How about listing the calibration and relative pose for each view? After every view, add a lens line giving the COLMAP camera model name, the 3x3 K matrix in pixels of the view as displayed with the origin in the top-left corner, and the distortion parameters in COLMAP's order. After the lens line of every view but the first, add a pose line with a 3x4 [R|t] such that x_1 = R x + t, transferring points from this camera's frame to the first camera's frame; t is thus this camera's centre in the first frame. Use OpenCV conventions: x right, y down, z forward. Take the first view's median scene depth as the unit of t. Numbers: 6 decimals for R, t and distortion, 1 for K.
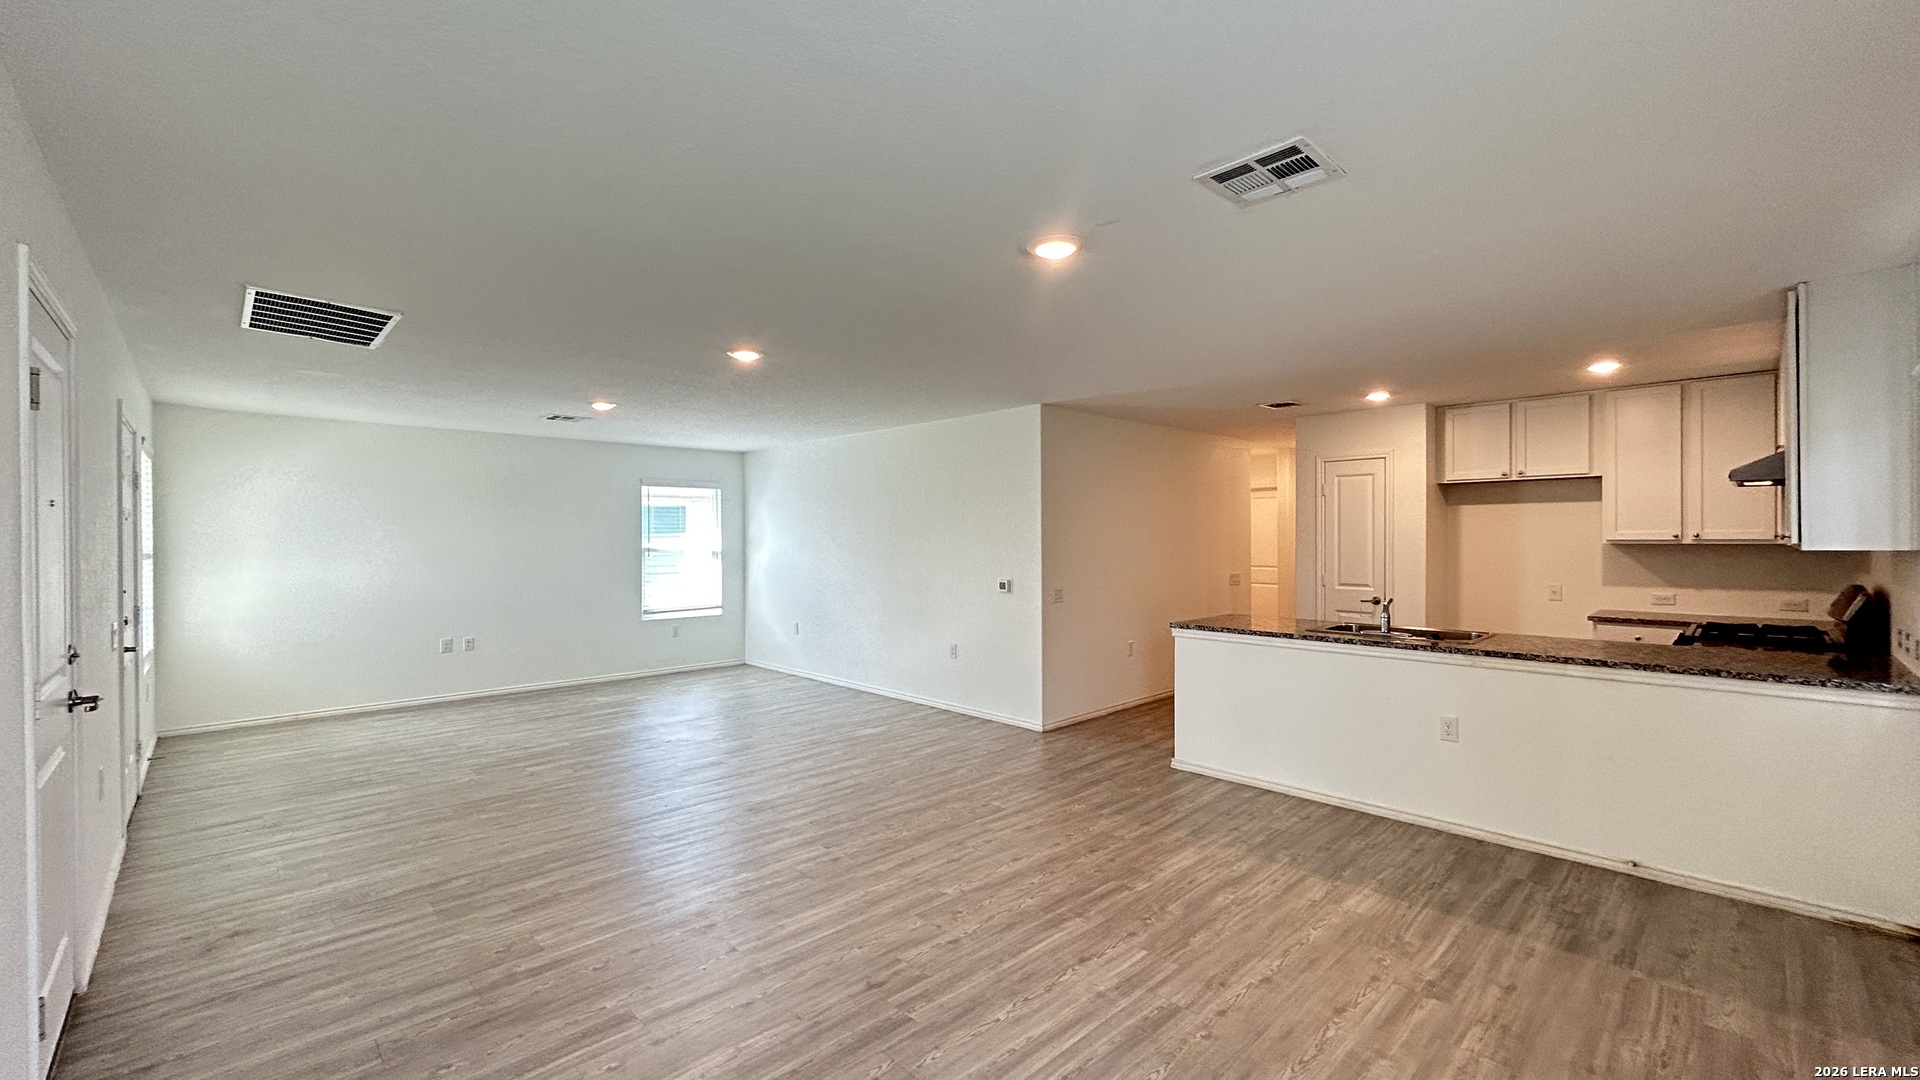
lens RADIAL K [[772.1, 0, 970.0], [0, 772.1, 543.0], [0, 0, 1]] dist [-0.000832, 0.000966]
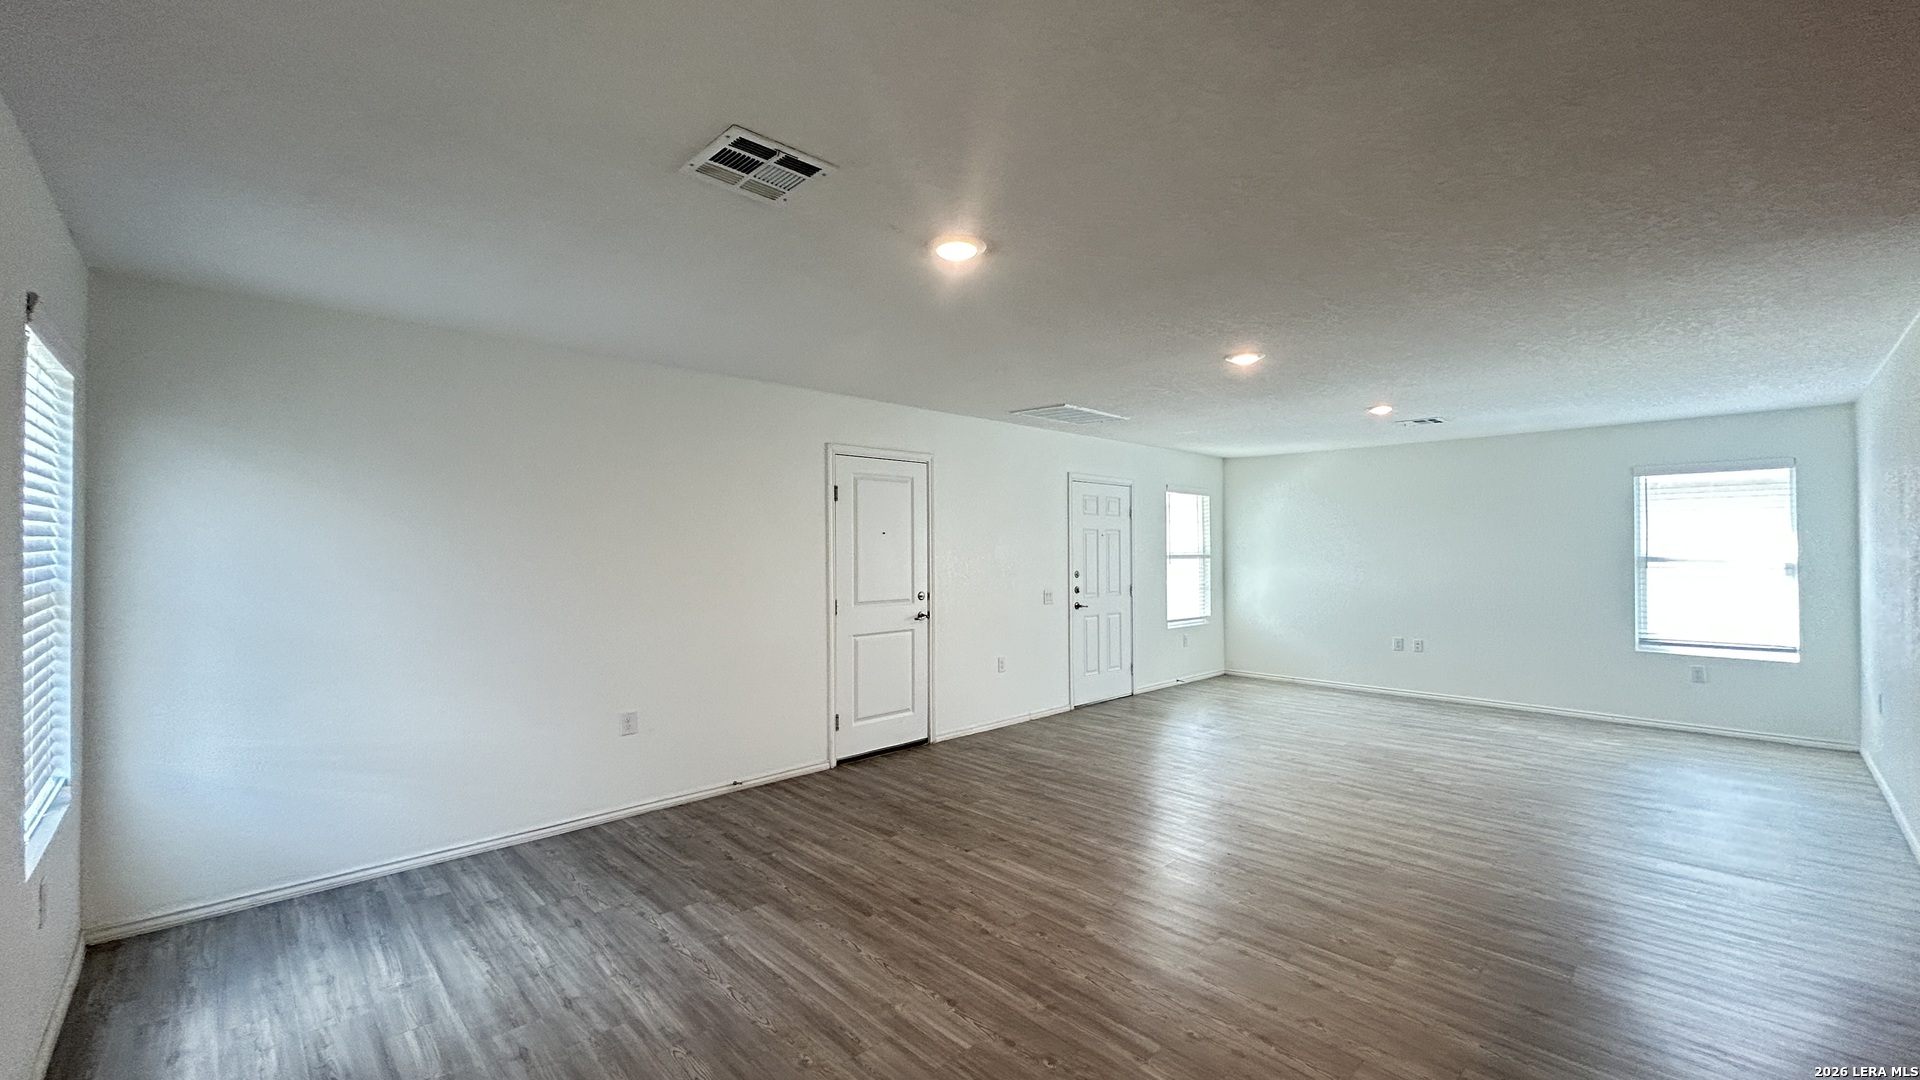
lens RADIAL K [[772.1, 0, 953.9], [0, 772.1, 541.4], [0, 0, 1]] dist [-0.000832, 0.000966]
pose [[-0.008359, -0.004682, -0.999954, 0.661894], [-0.003429, 0.999983, -0.004654, -0.006375], [0.999959, 0.003390, -0.008375, 0.618598]]
